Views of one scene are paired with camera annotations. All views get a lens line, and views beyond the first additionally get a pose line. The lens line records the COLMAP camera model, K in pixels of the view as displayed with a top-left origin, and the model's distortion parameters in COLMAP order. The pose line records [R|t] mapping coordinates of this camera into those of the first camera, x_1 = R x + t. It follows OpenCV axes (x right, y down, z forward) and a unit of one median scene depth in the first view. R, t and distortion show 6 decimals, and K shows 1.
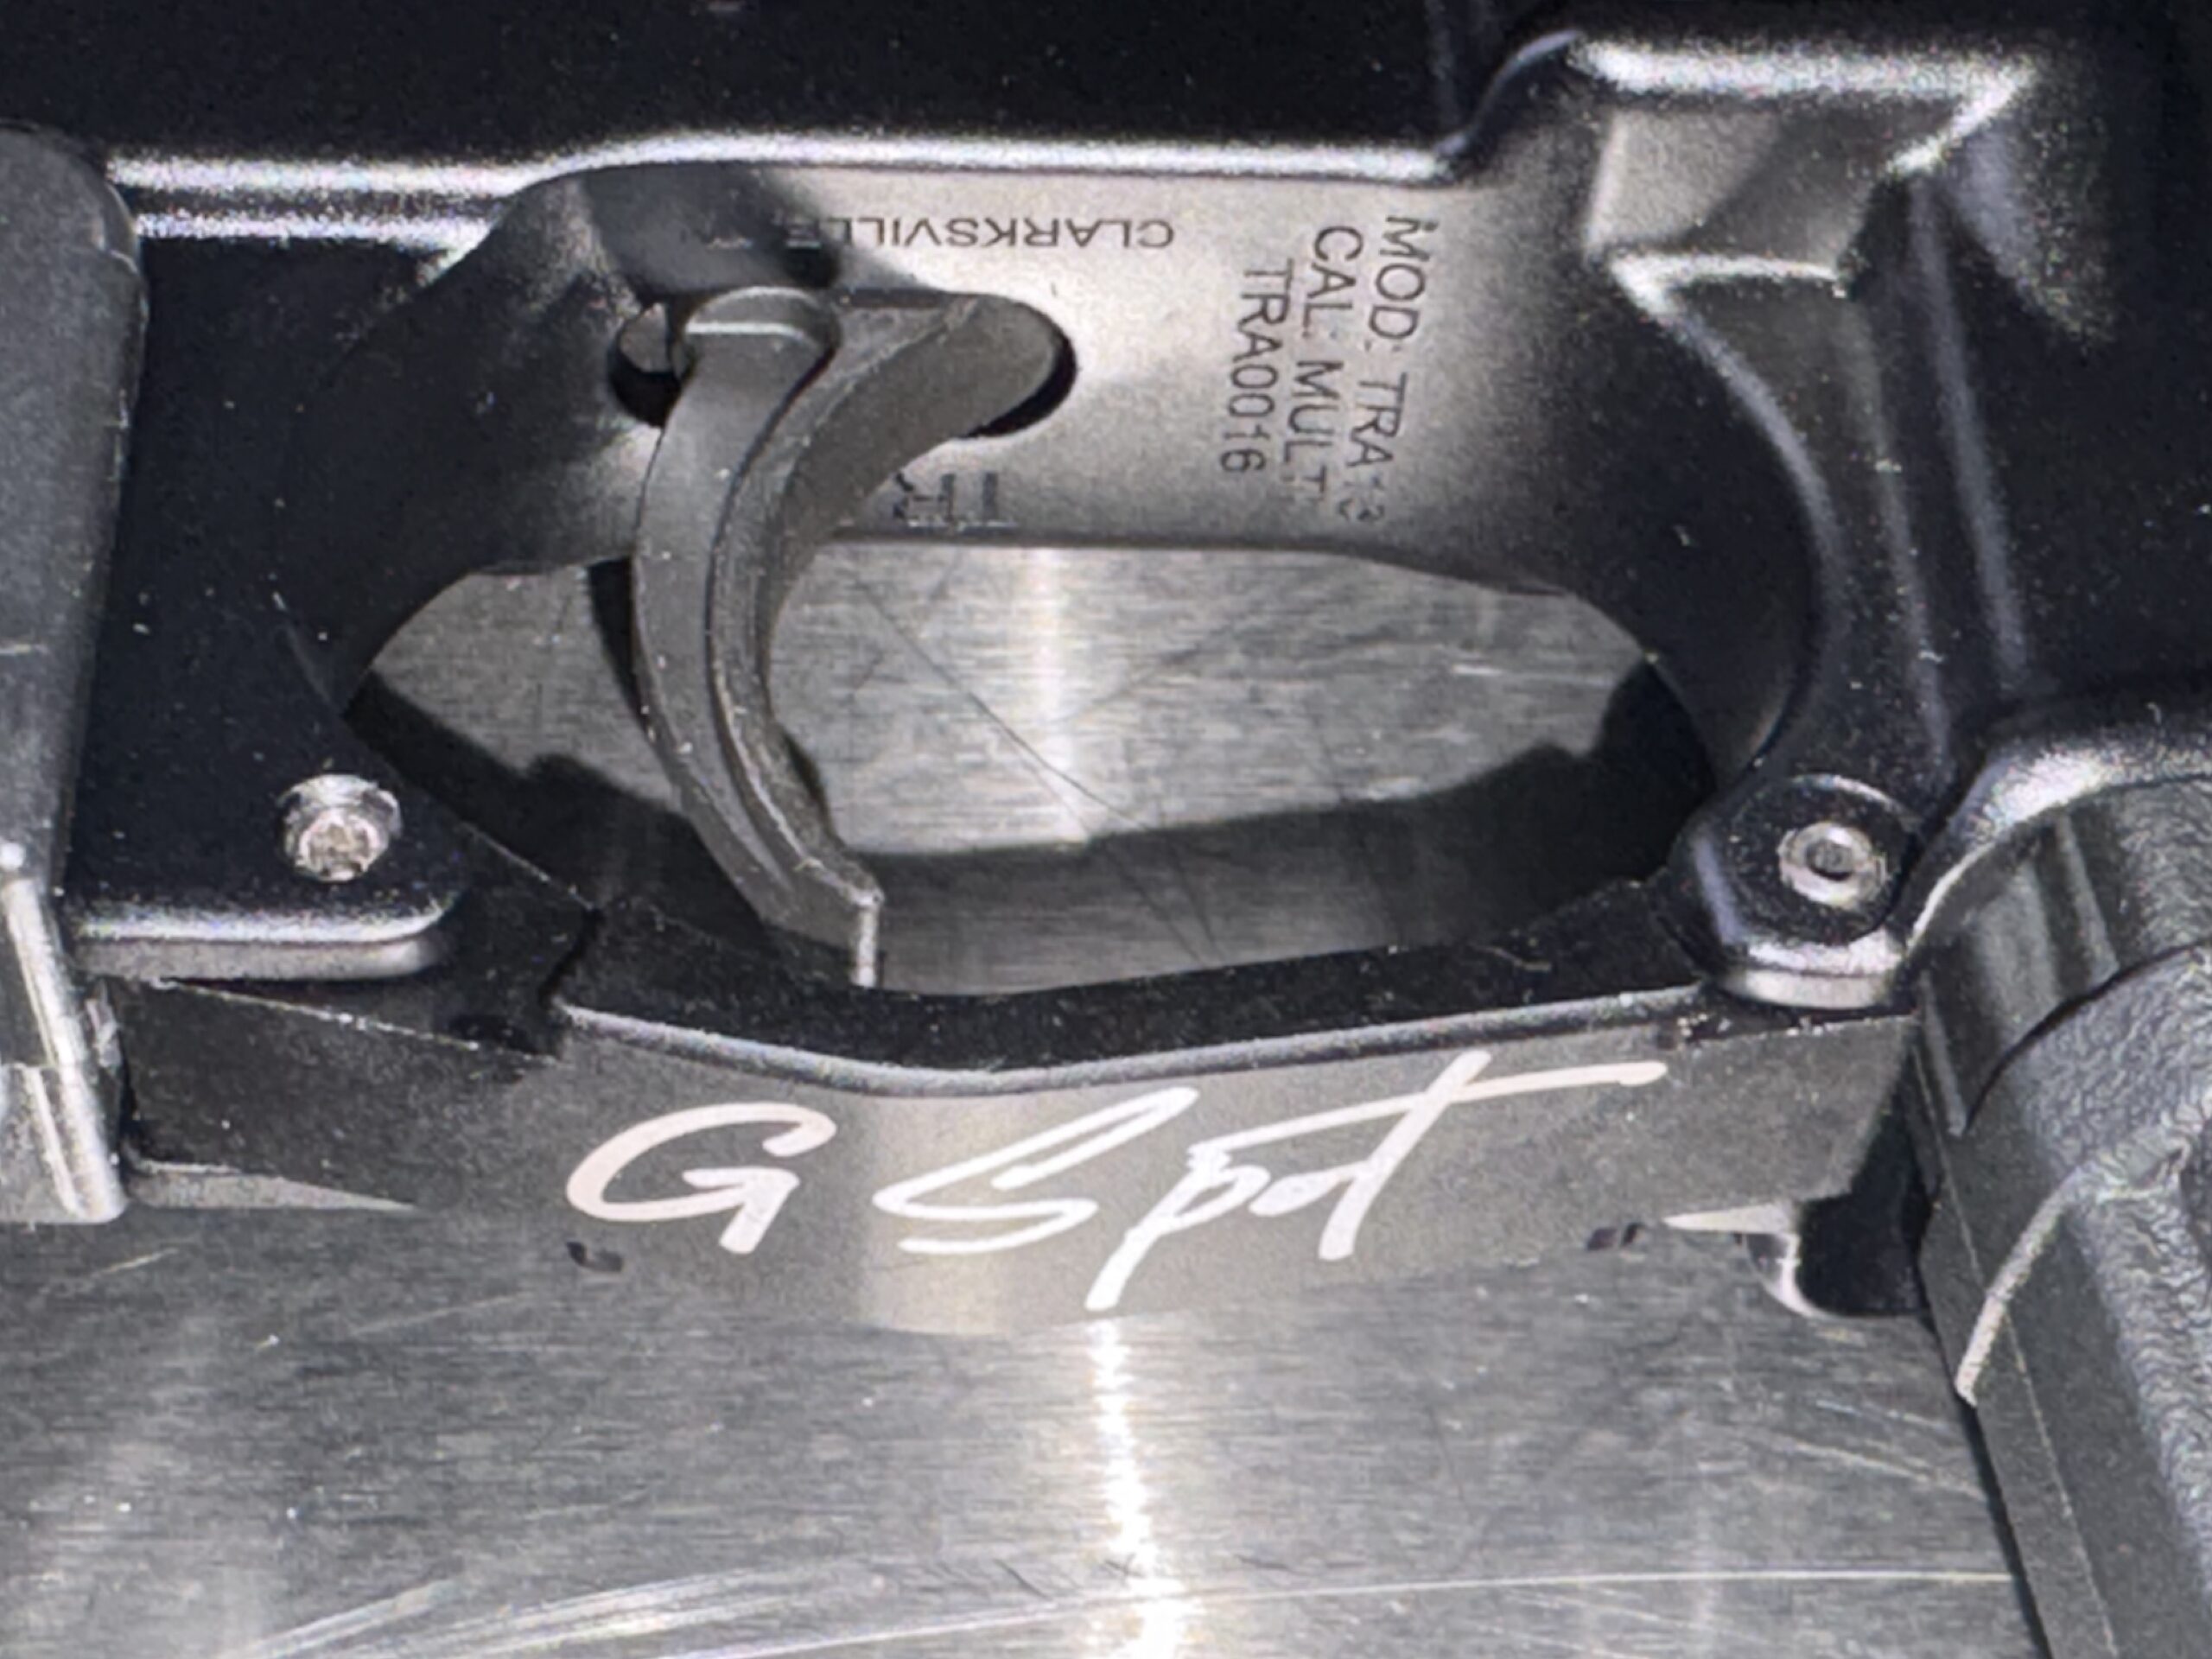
lens RADIAL K [[4032.5, 0, 915.4], [0, 4032.5, 829.8], [0, 0, 1]] dist [0.013513, -0.099346]
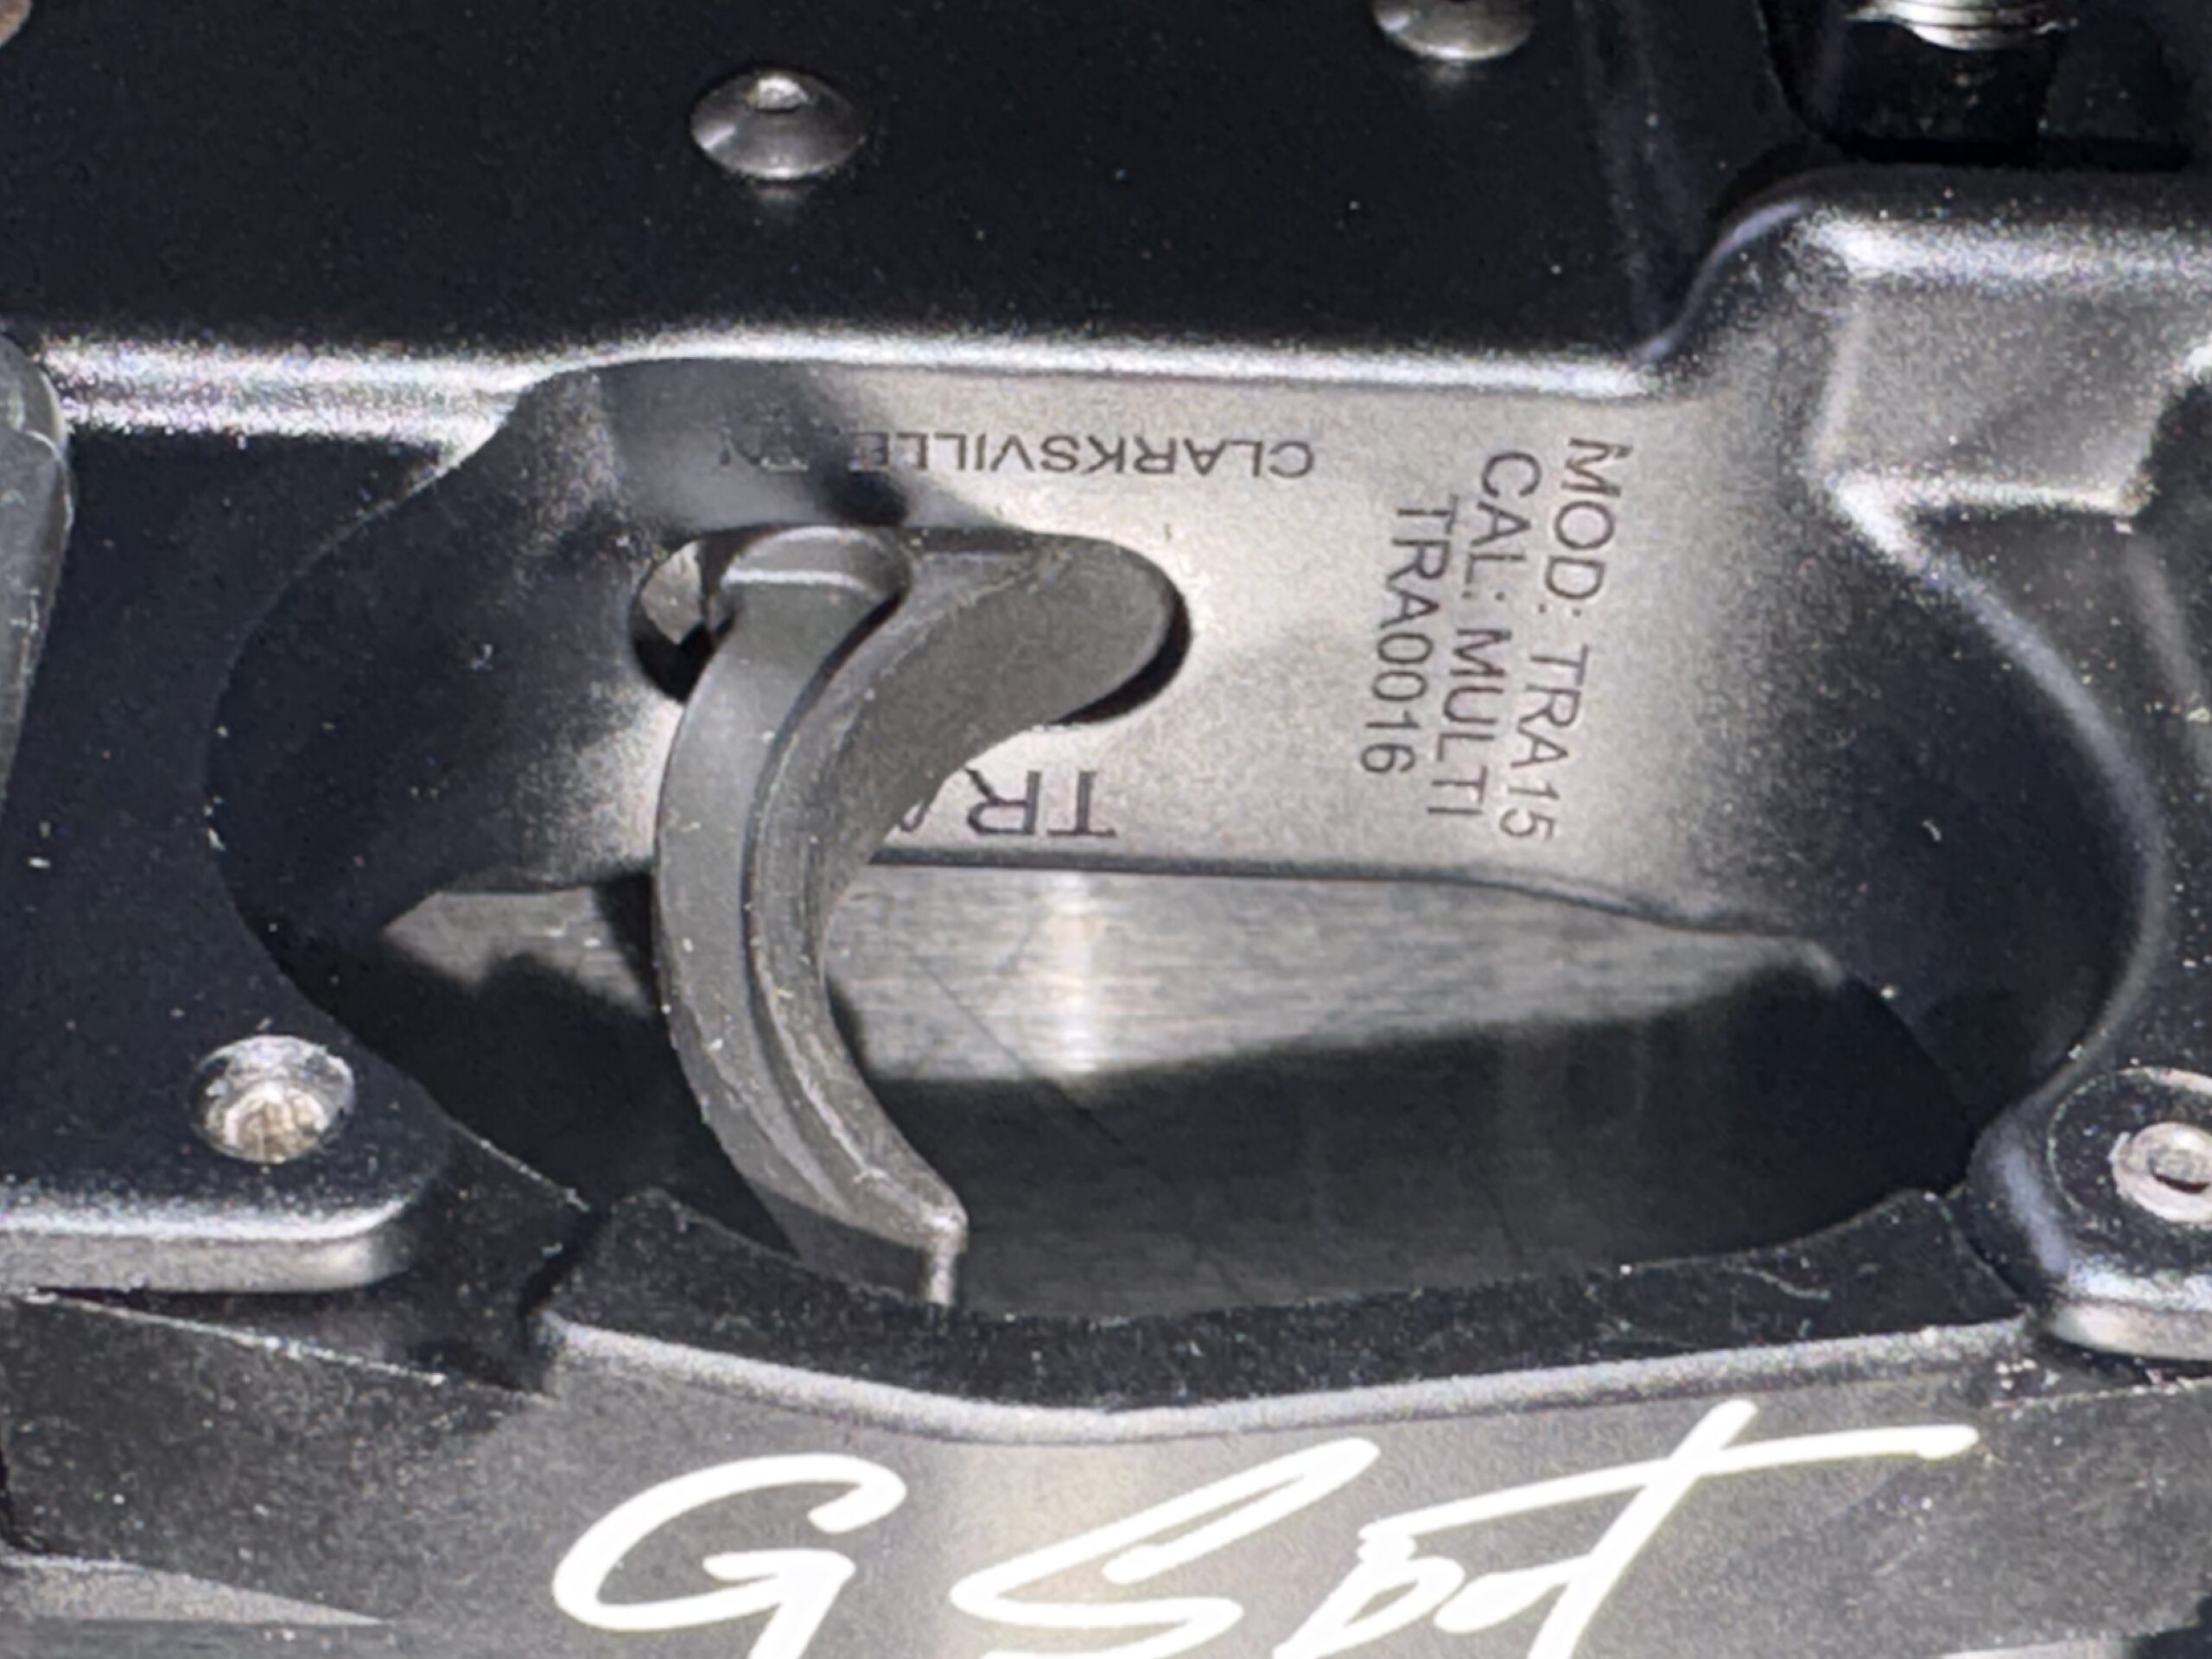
lens RADIAL K [[4032.5, 0, 915.4], [0, 4032.5, 829.8], [0, 0, 1]] dist [0.013513, -0.099346]
pose [[0.999913, 0.012757, -0.003290, -0.015466], [-0.013123, 0.986584, -0.162726, 0.068660], [0.001170, 0.162755, 0.986666, 0.203927]]
